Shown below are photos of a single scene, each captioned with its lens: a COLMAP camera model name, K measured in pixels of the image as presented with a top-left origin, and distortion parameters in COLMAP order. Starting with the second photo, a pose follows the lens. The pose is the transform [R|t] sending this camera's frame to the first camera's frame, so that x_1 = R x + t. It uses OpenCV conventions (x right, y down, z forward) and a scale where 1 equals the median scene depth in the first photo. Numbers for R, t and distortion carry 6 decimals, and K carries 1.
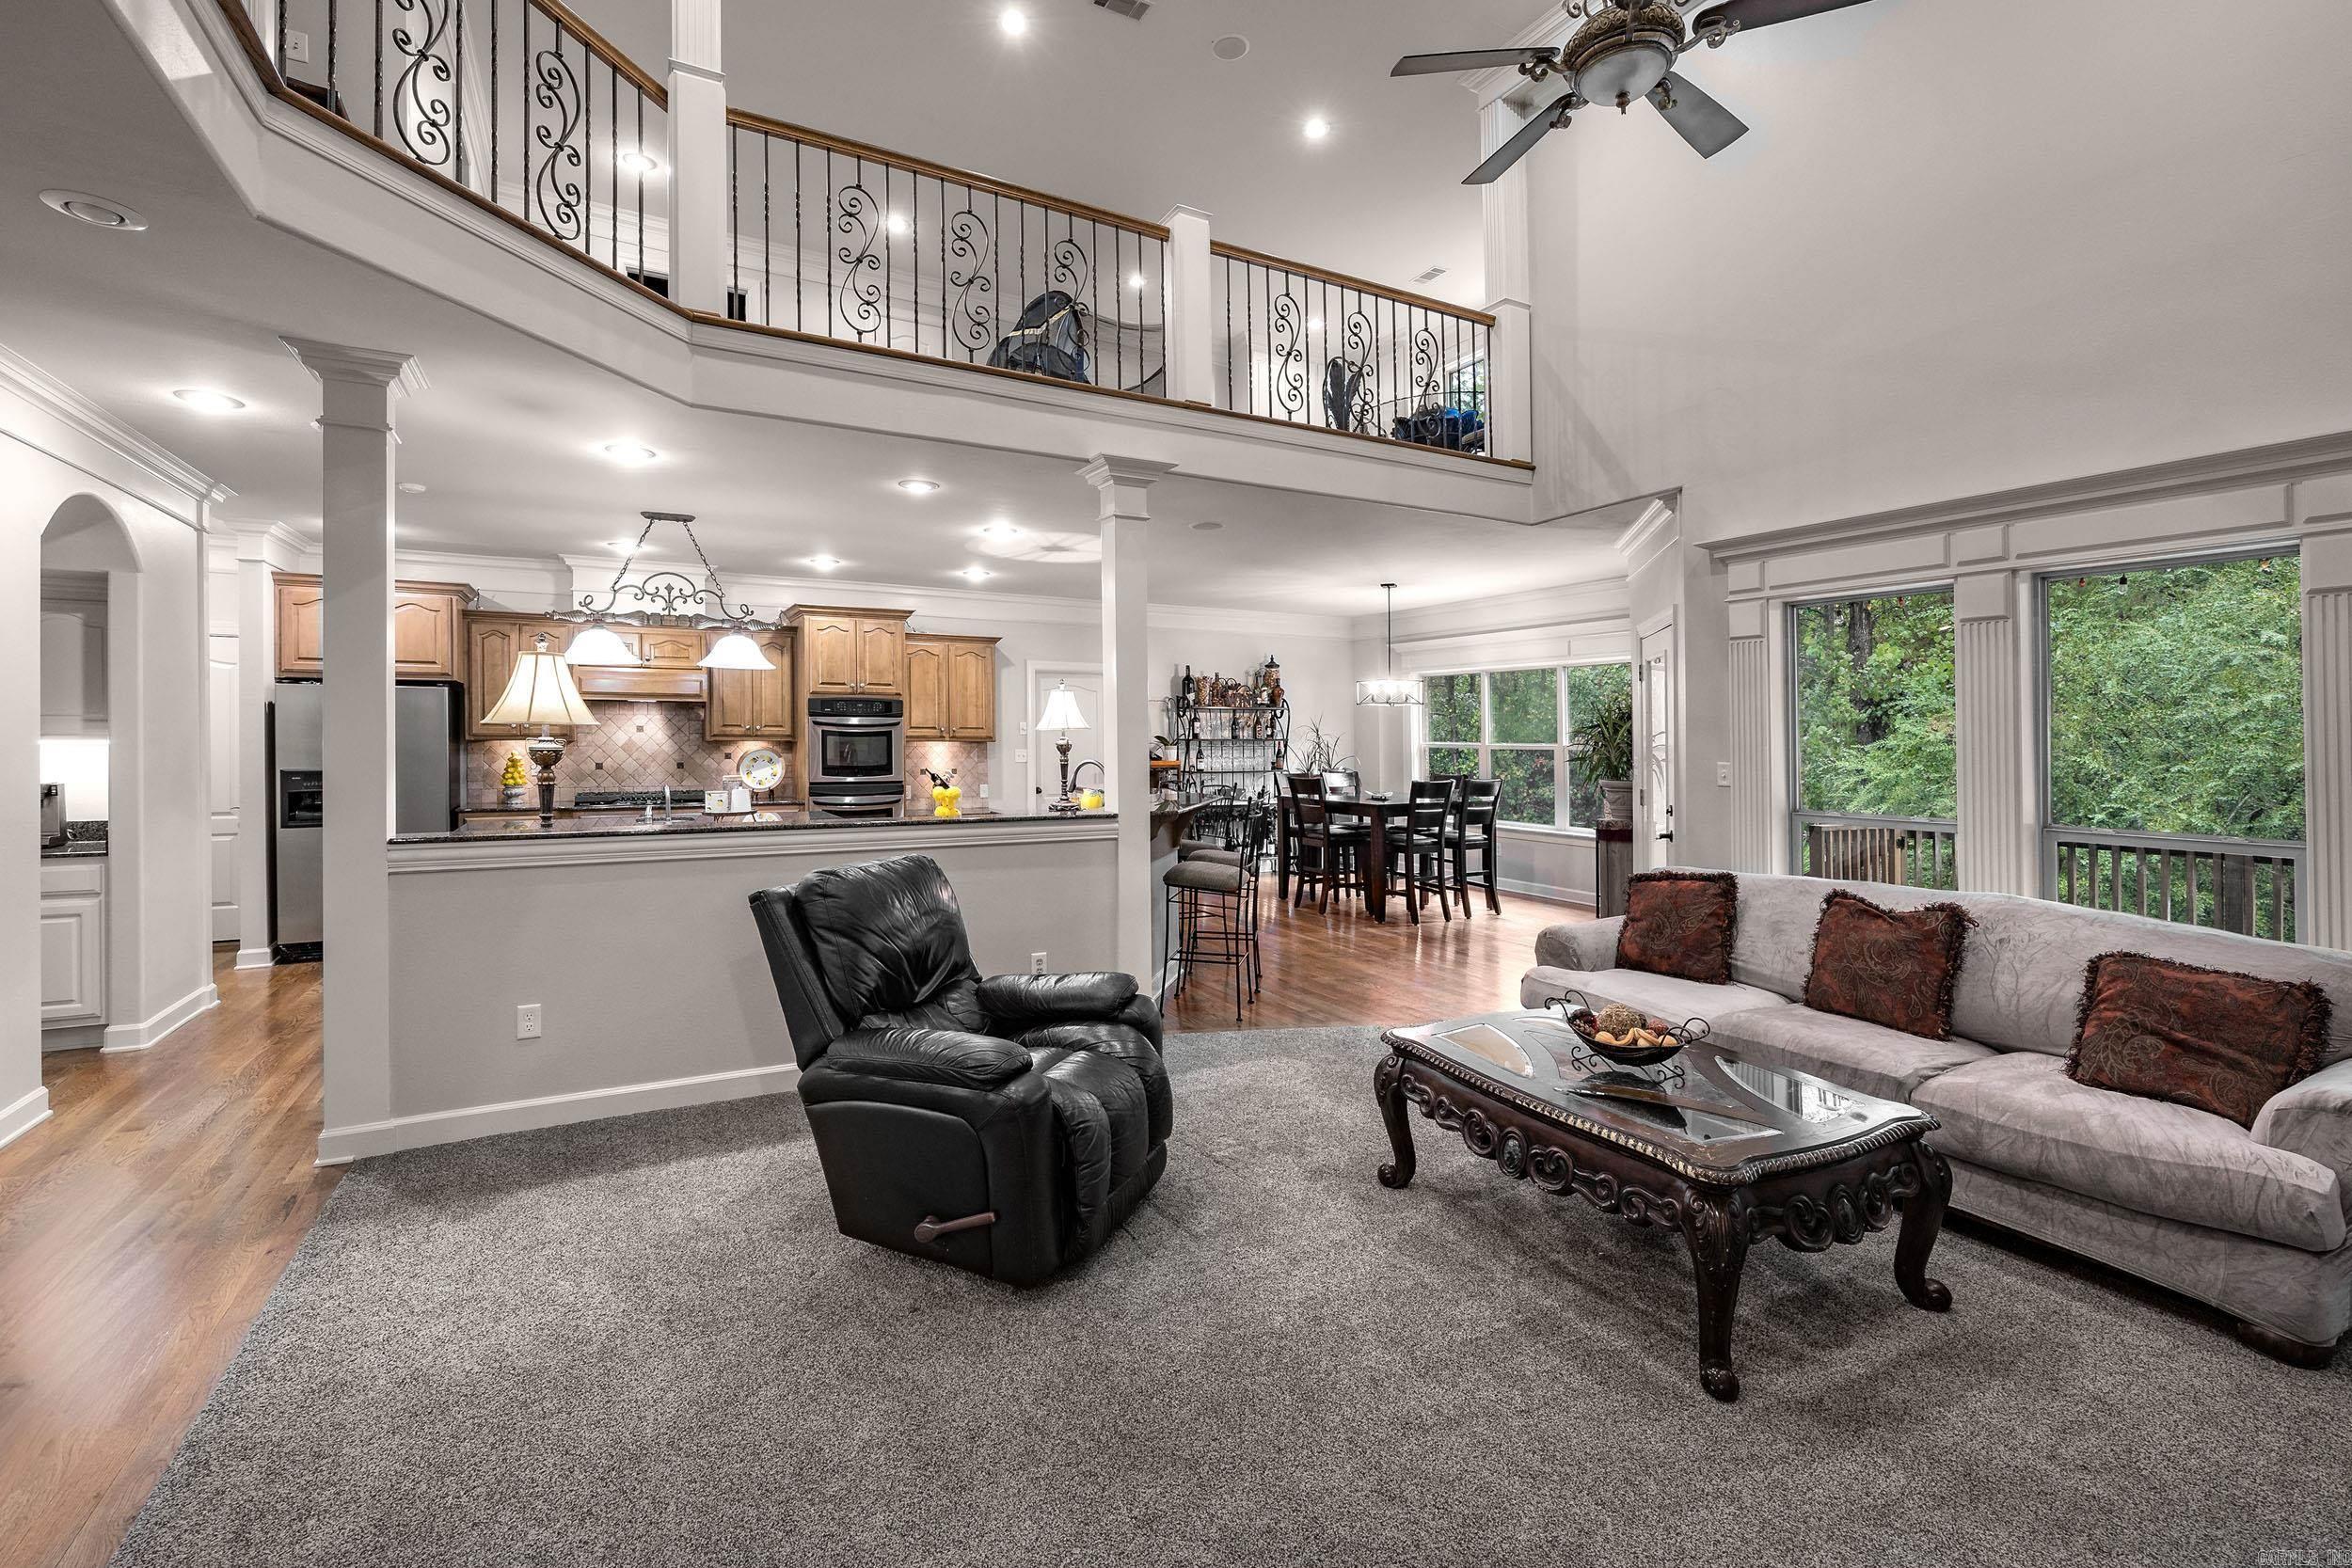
lens RADIAL K [[999.4, 0, 1135.7], [0, 999.4, 744.2], [0, 0, 1]] dist [-0.001251, 0.000021]
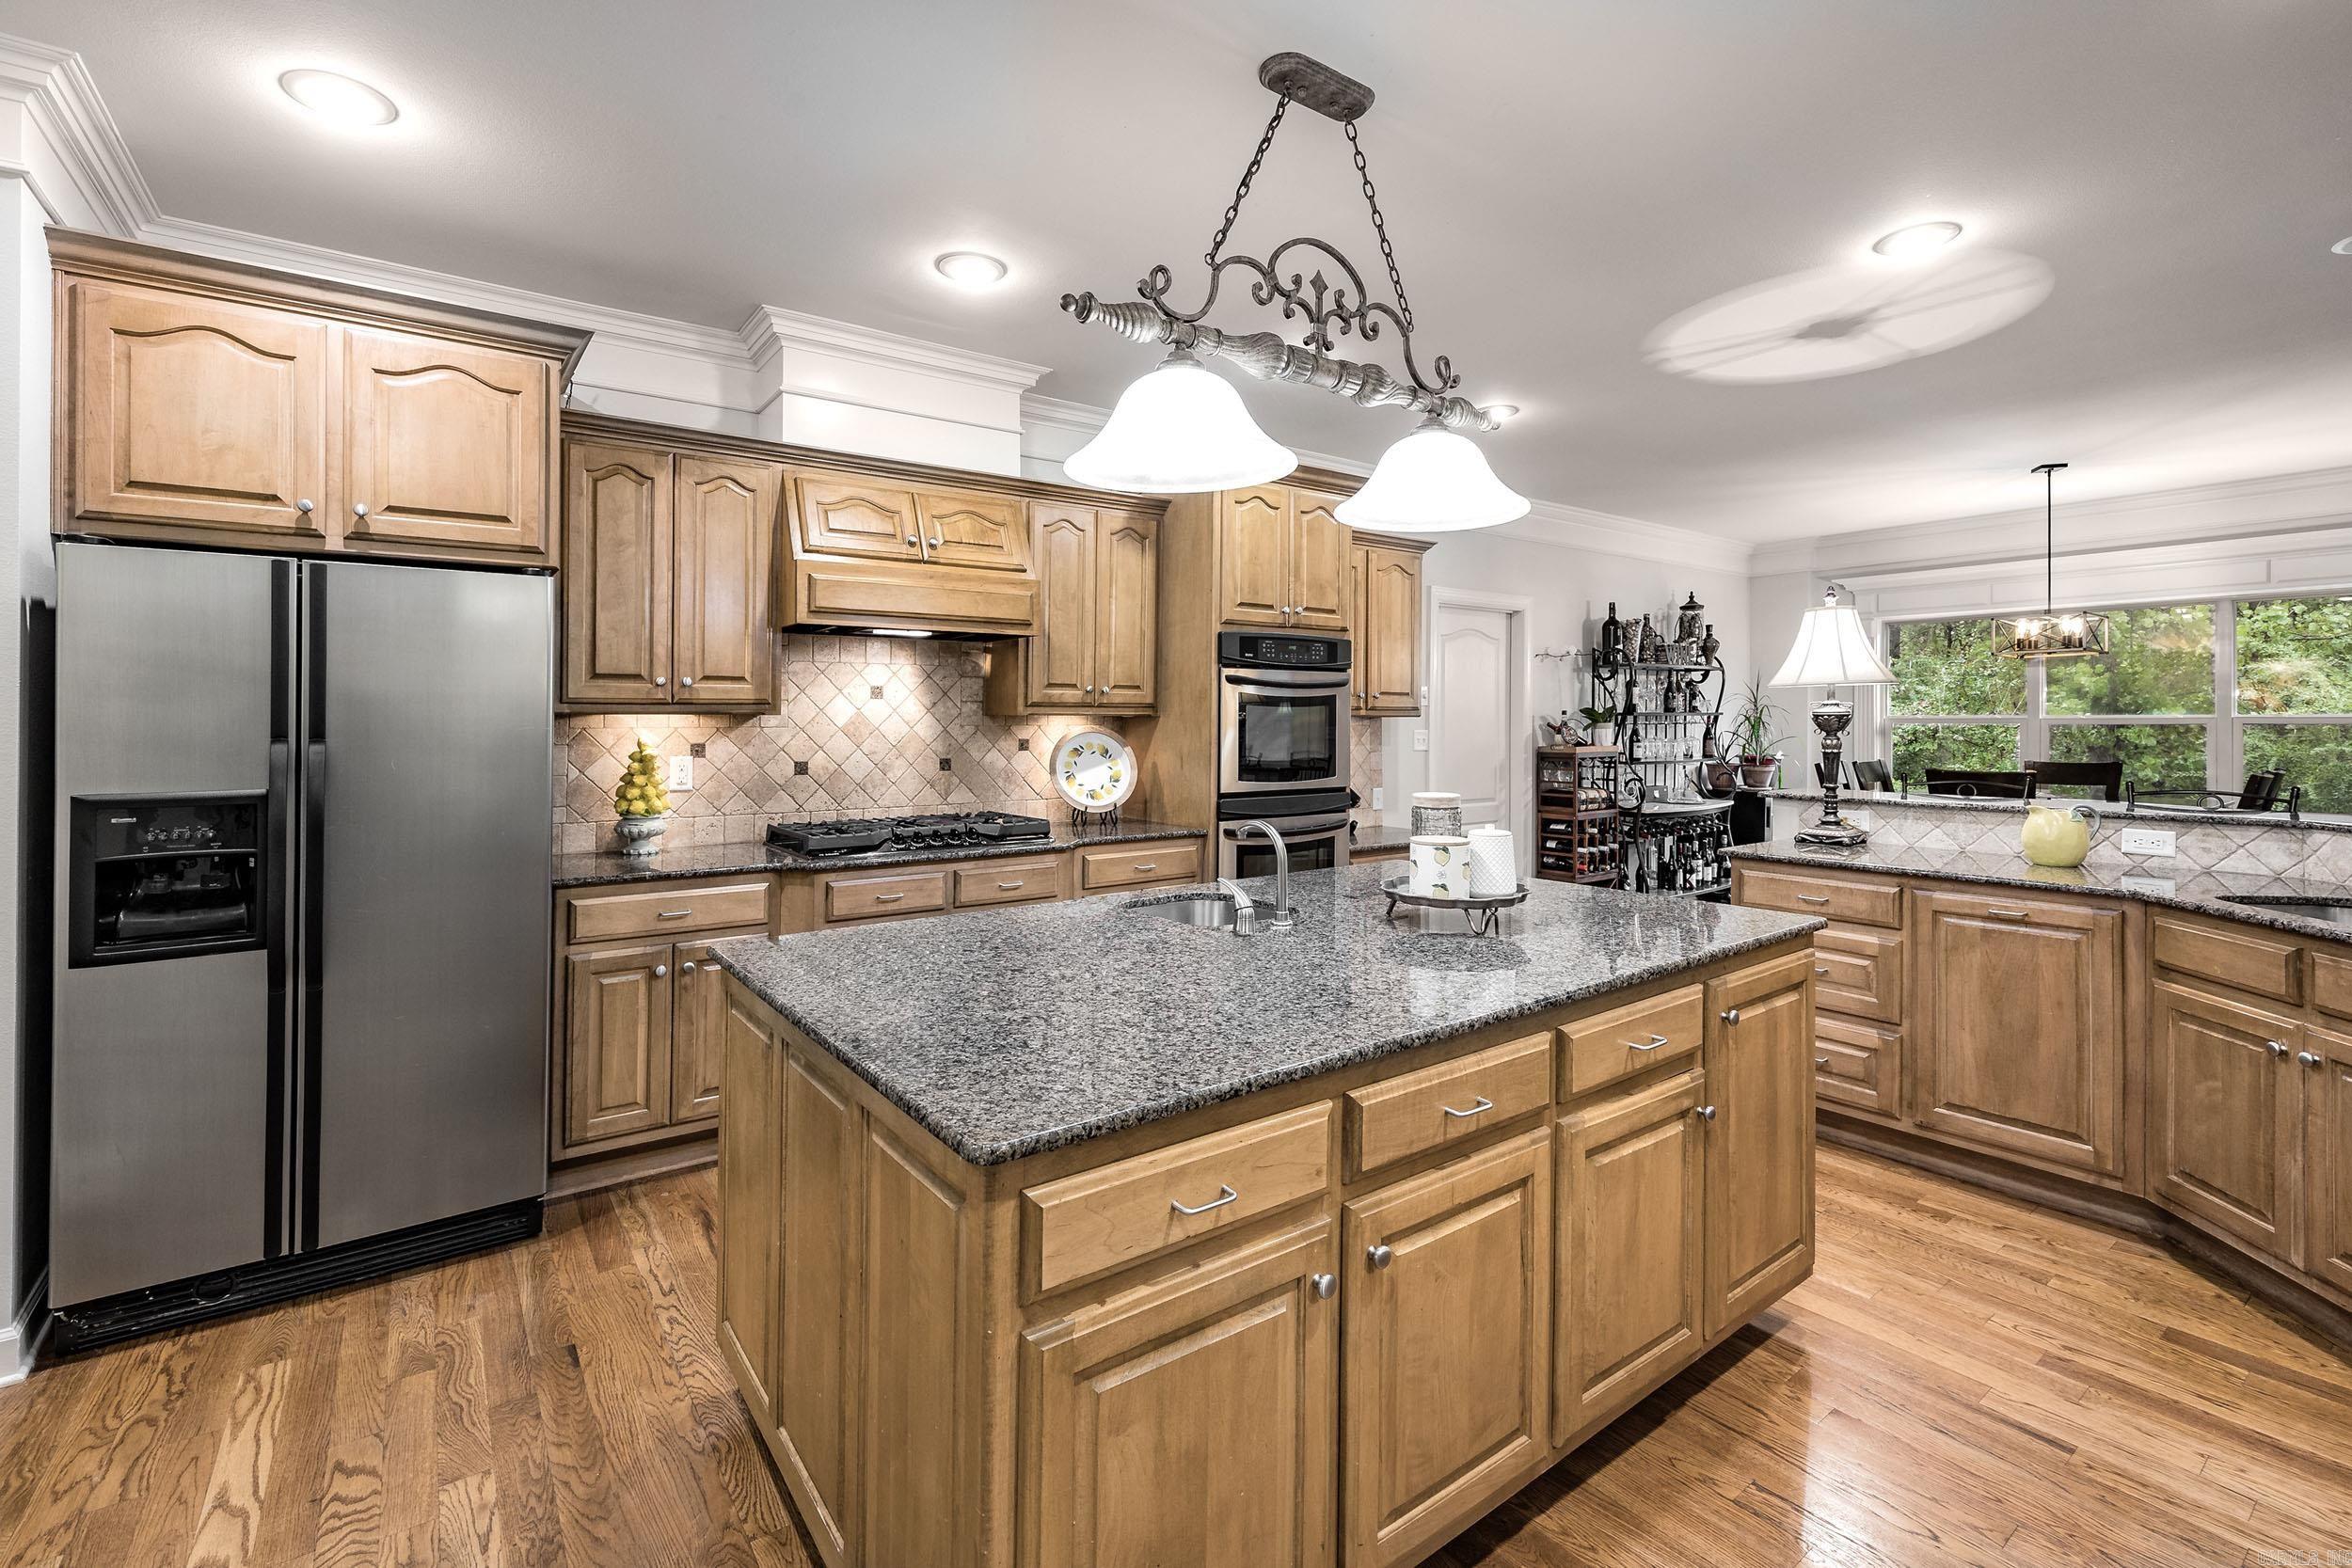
lens RADIAL K [[1011.0, 0, 1179.3], [0, 1011.0, 717.5], [0, 0, 1]] dist [-0.001952, 0.000273]
pose [[0.988364, -0.006116, 0.151983, -0.443679], [0.007881, 0.999908, -0.011011, 0.004182], [-0.151902, 0.012080, 0.988322, 0.498610]]
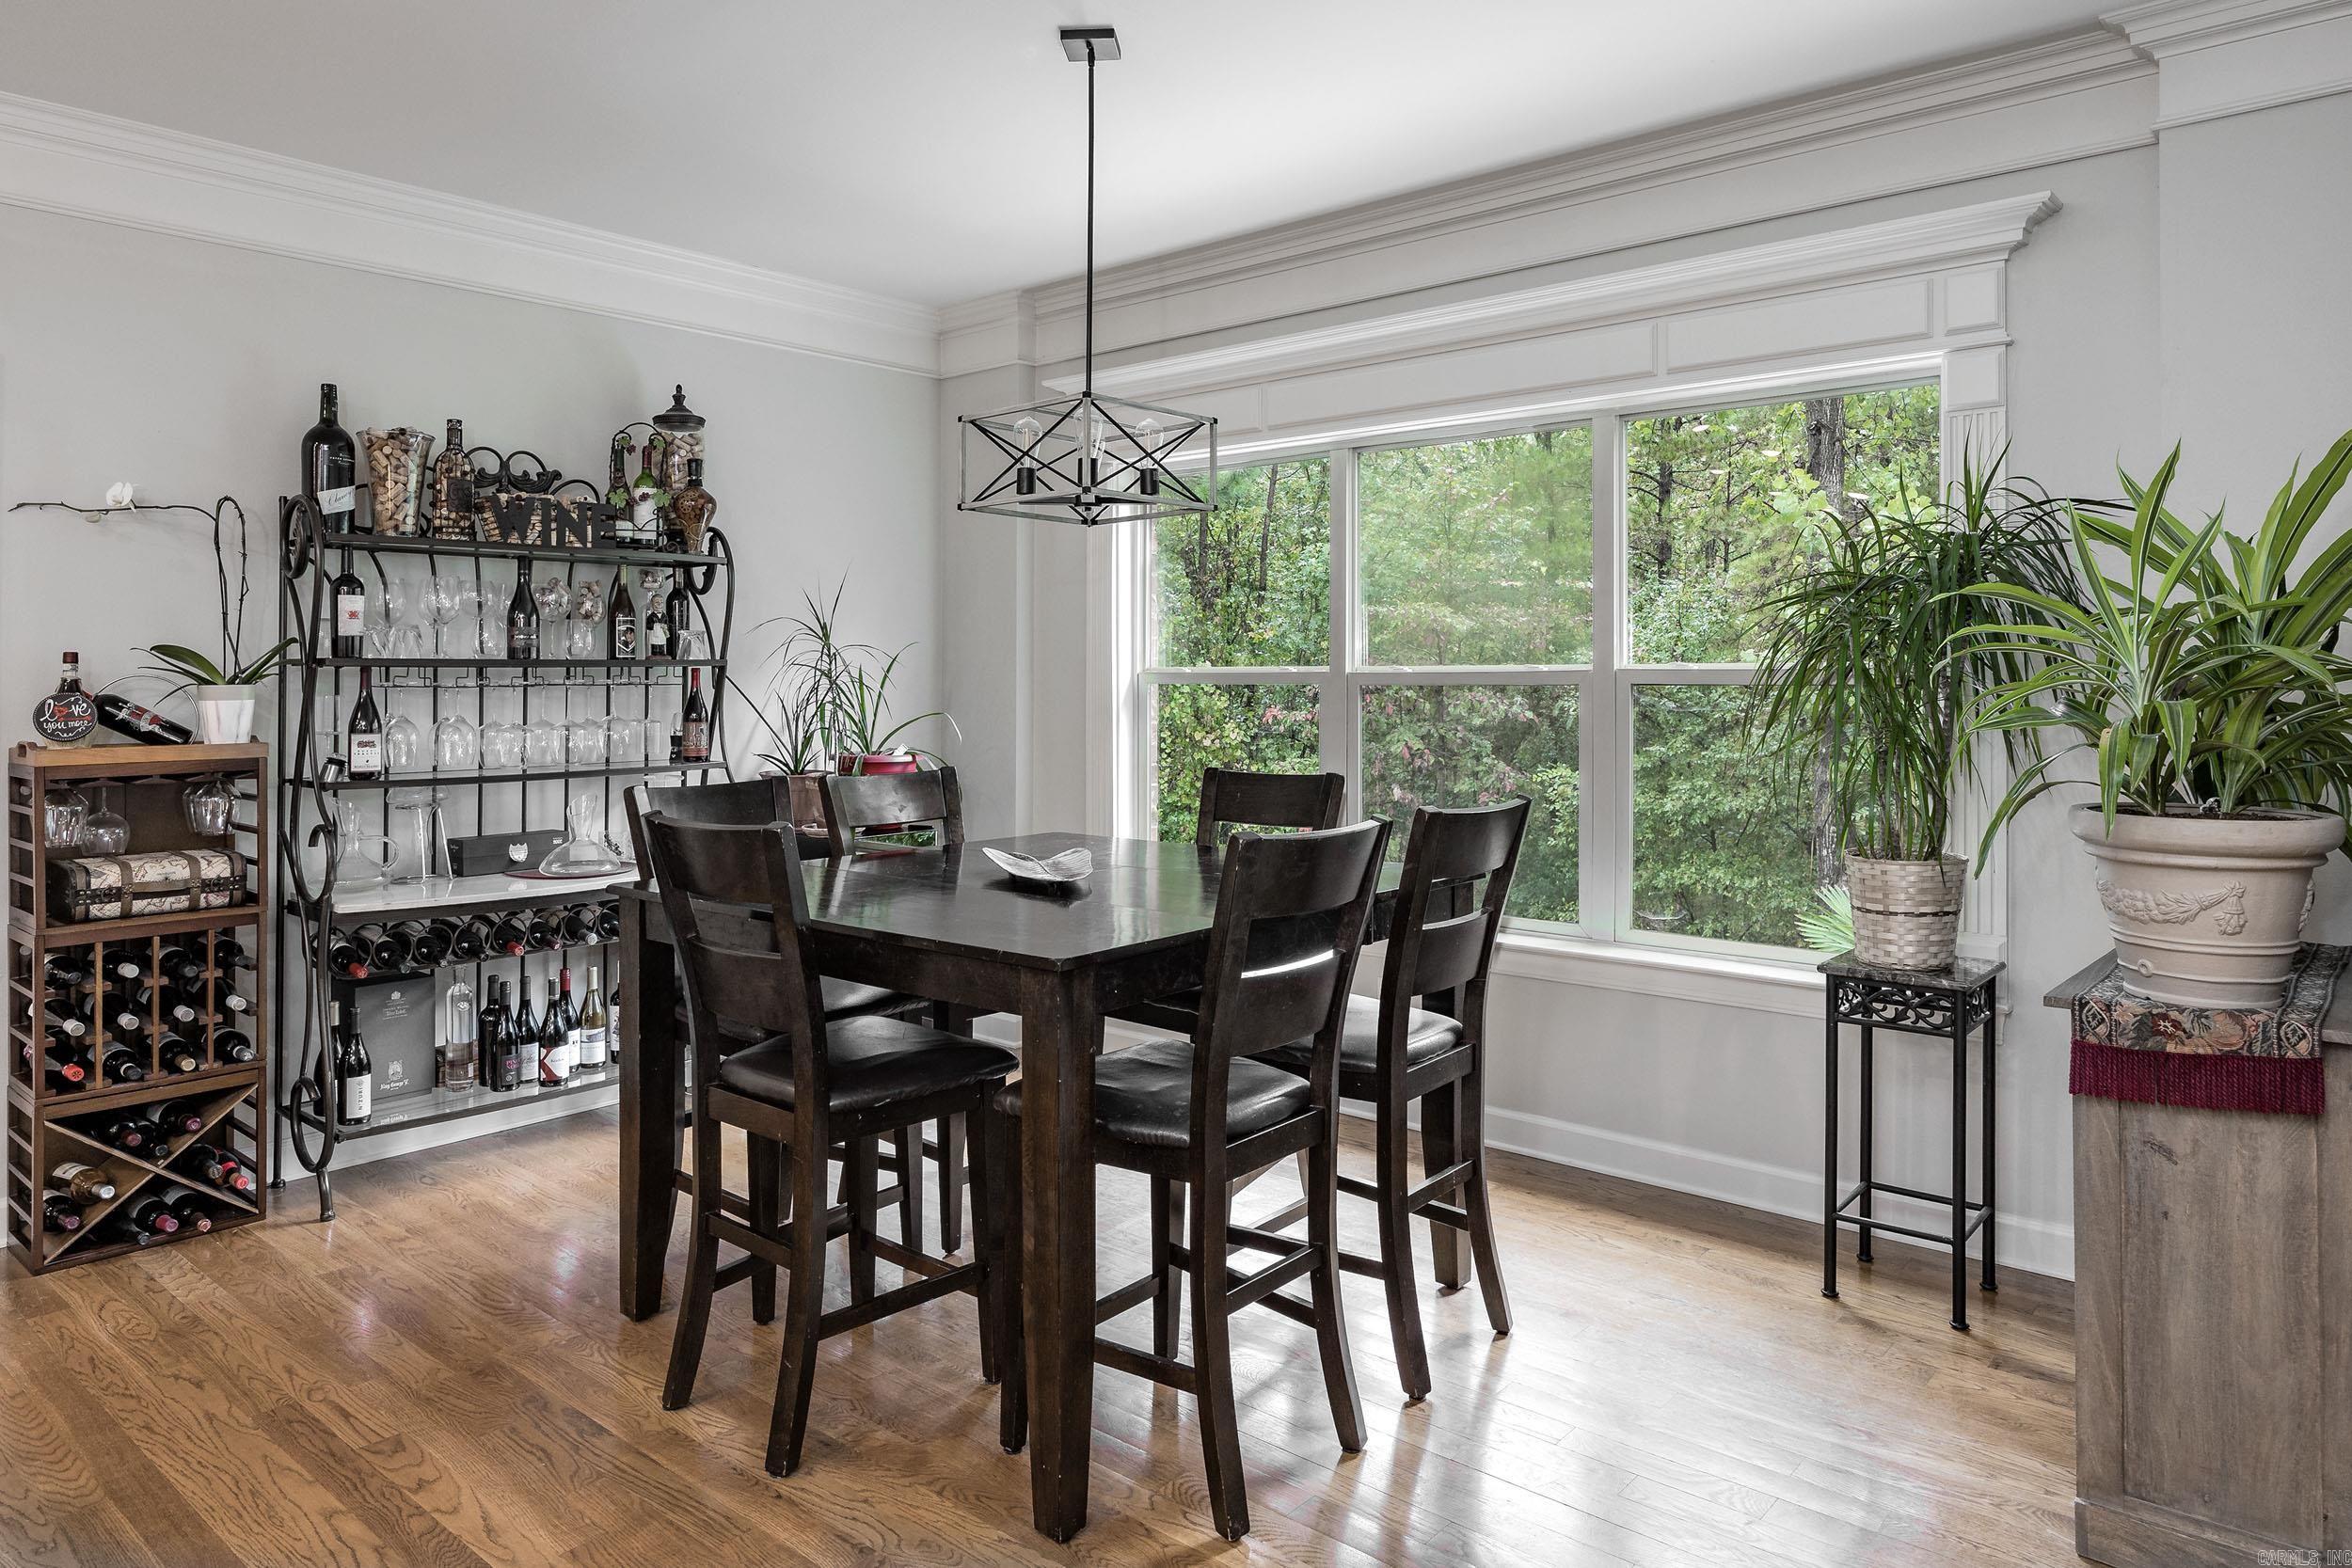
lens RADIAL K [[1469.0, 0, 1173.4], [0, 1469.0, 632.2], [0, 0, 1]] dist [-0.001156, -0.000141]
pose [[0.933555, 0.003887, 0.358412, 0.162038], [0.009532, 0.999318, -0.035665, 0.005184], [-0.358306, 0.036711, 0.932882, 0.727885]]
